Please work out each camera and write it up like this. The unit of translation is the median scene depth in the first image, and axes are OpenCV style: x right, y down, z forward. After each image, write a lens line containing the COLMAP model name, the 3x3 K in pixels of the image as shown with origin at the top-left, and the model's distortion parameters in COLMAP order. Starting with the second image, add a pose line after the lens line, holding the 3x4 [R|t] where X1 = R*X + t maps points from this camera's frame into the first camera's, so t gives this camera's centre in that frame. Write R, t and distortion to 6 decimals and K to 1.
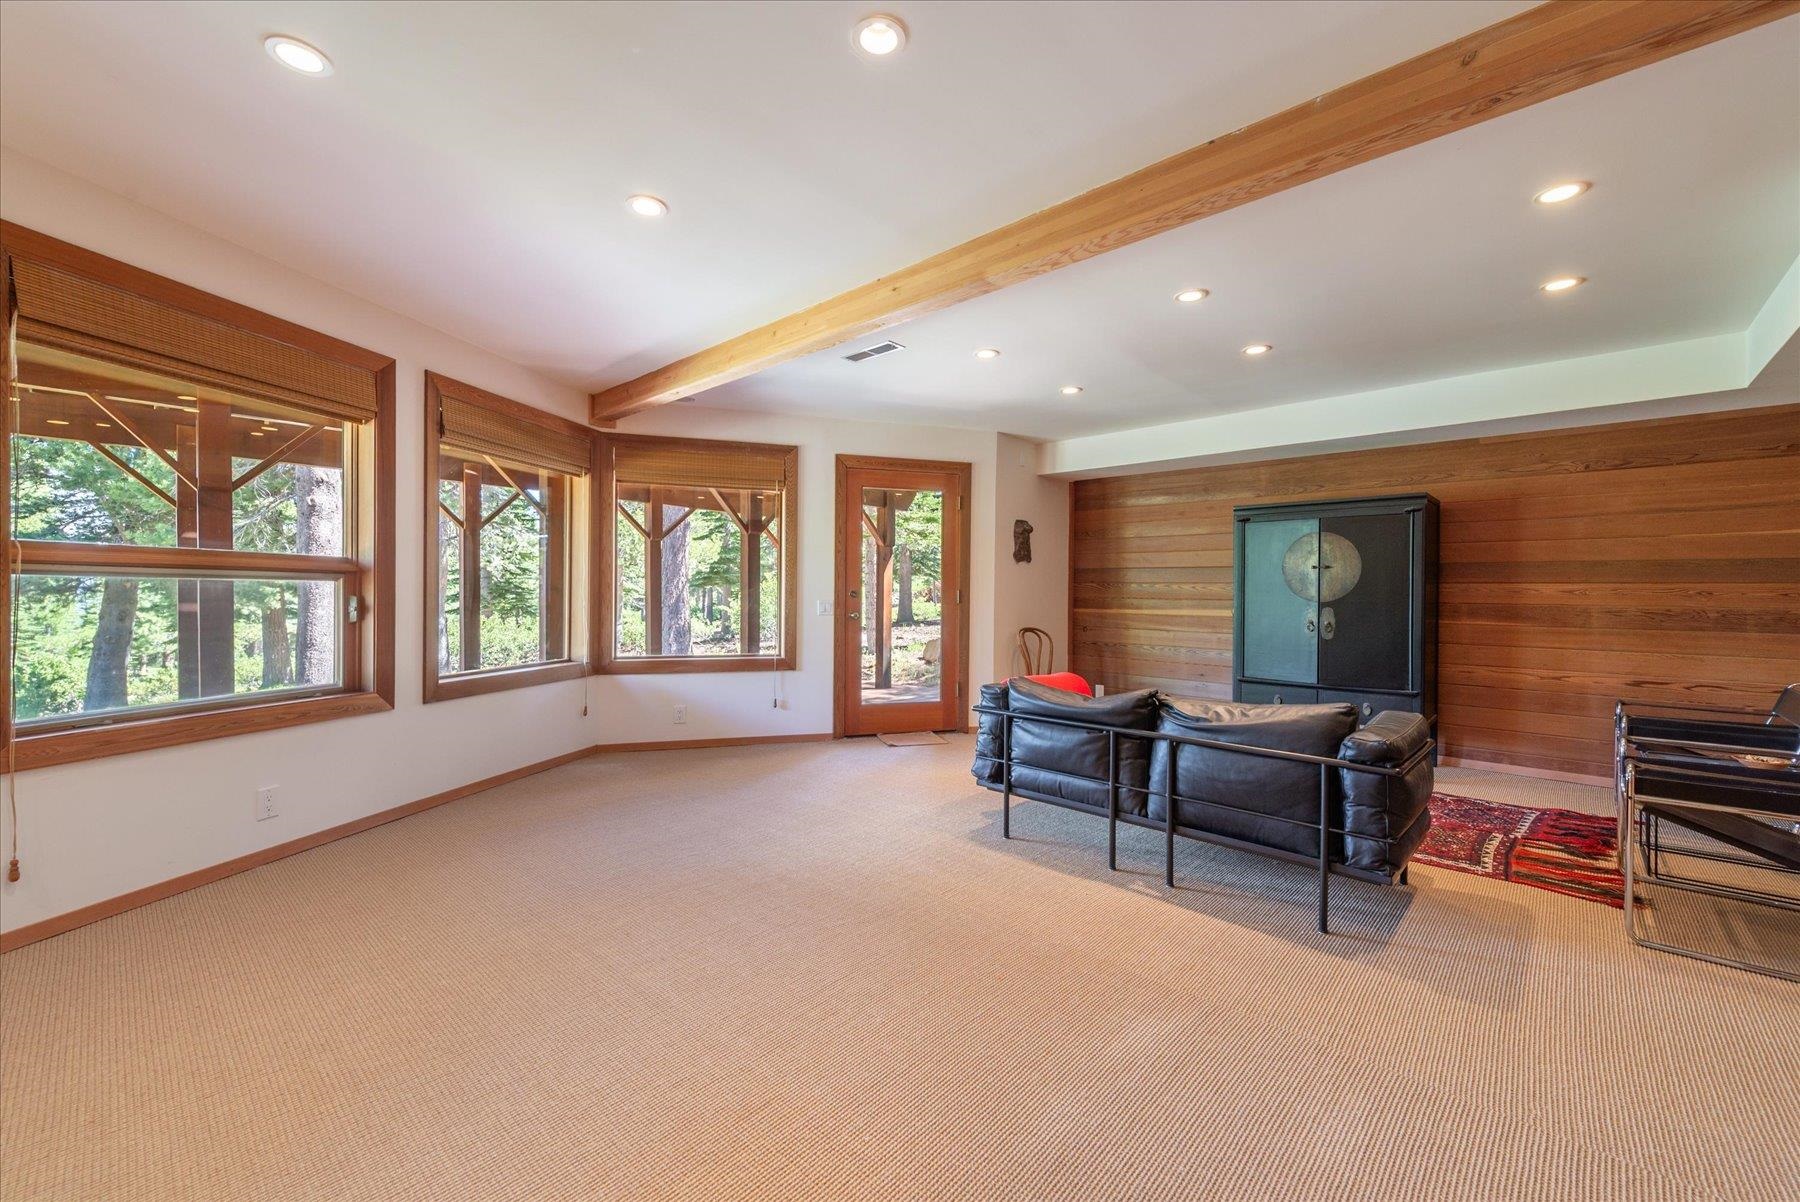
lens RADIAL K [[729.5, 0, 897.3], [0, 729.5, 602.2], [0, 0, 1]] dist [0.001567, -0.000048]
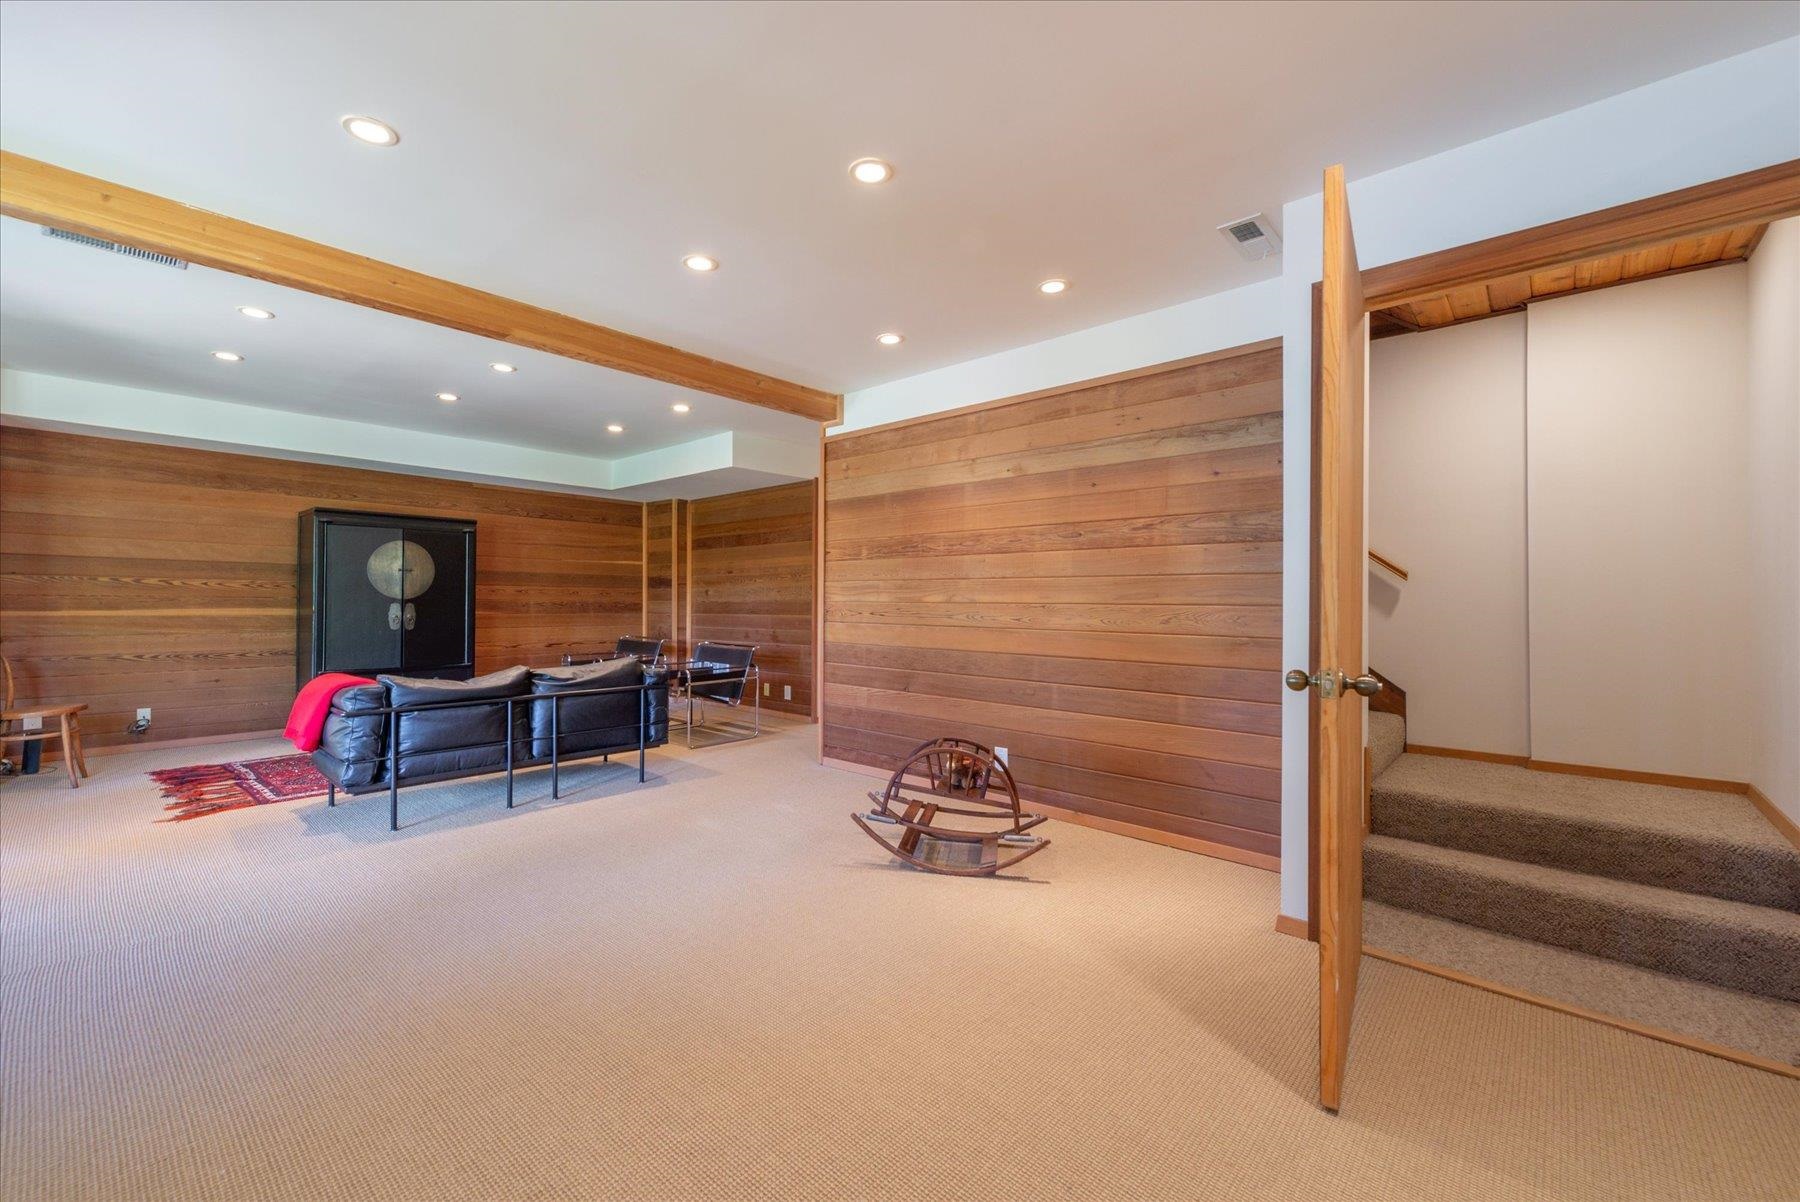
lens RADIAL K [[729.5, 0, 896.5], [0, 729.5, 595.7], [0, 0, 1]] dist [0.001567, -0.000048]
pose [[-0.042255, -0.003459, 0.999101, -0.765984], [0.005910, 0.999976, 0.003712, -0.006888], [-0.999089, 0.006062, -0.042234, 0.279593]]
